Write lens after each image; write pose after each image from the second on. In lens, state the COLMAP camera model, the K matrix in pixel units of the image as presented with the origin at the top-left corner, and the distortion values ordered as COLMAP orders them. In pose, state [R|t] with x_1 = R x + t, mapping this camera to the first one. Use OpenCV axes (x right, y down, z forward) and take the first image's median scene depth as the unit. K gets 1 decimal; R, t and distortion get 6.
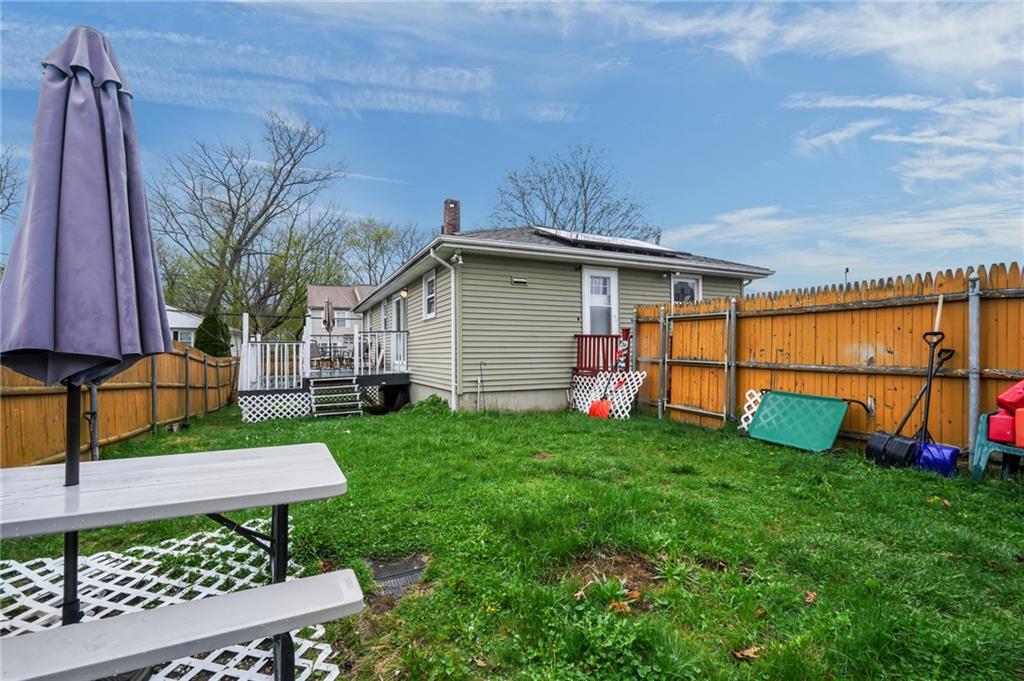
lens RADIAL K [[443.9, 0, 507.2], [0, 443.9, 357.1], [0, 0, 1]] dist [-0.000674, -0.000236]
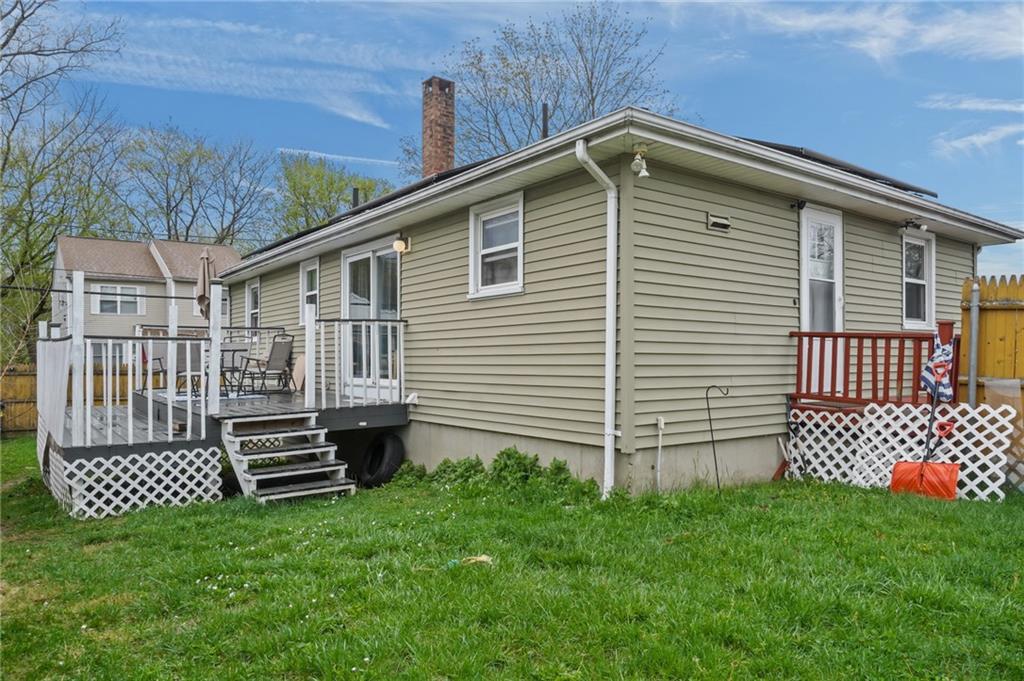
lens RADIAL K [[686.7, 0, 511.4], [0, 686.7, 372.6], [0, 0, 1]] dist [-0.001531, 0.001766]
pose [[0.980776, 0.004382, 0.195087, -0.311676], [-0.005623, 0.999967, 0.005810, -0.005070], [-0.195055, -0.006796, 0.980769, 0.253327]]
